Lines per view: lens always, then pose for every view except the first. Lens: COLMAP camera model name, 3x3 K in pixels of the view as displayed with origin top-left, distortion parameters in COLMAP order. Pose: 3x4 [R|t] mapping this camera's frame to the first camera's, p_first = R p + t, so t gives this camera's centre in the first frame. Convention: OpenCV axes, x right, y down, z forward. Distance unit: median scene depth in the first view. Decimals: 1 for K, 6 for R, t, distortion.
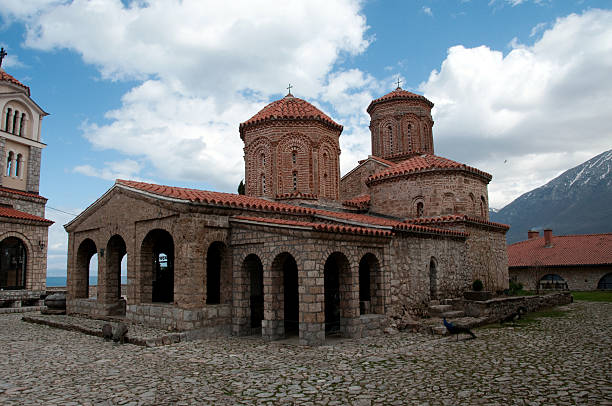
lens RADIAL K [[478.4, 0, 309.2], [0, 478.4, 209.3], [0, 0, 1]] dist [-0.162043, 0.124913]
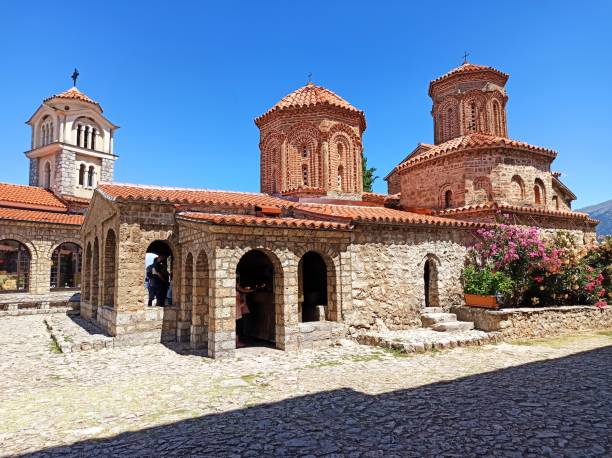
lens RADIAL K [[448.6, 0, 306.0], [0, 448.6, 229.0], [0, 0, 1]] dist [0.042102, -0.003000]
pose [[0.956365, -0.028586, -0.290773, 0.303612], [0.039626, 0.998697, 0.032150, 0.024962], [0.289476, -0.042270, 0.956252, 0.200343]]
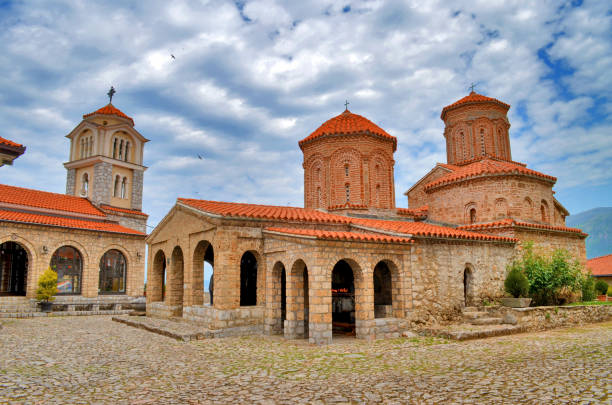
lens RADIAL K [[477.4, 0, 313.1], [0, 477.4, 201.1], [0, 0, 1]] dist [-0.079012, 0.001553]
pose [[0.969866, -0.036663, -0.240865, 0.202264], [0.027941, 0.998828, -0.039532, -0.000788], [0.242032, 0.031611, 0.969753, -0.064525]]
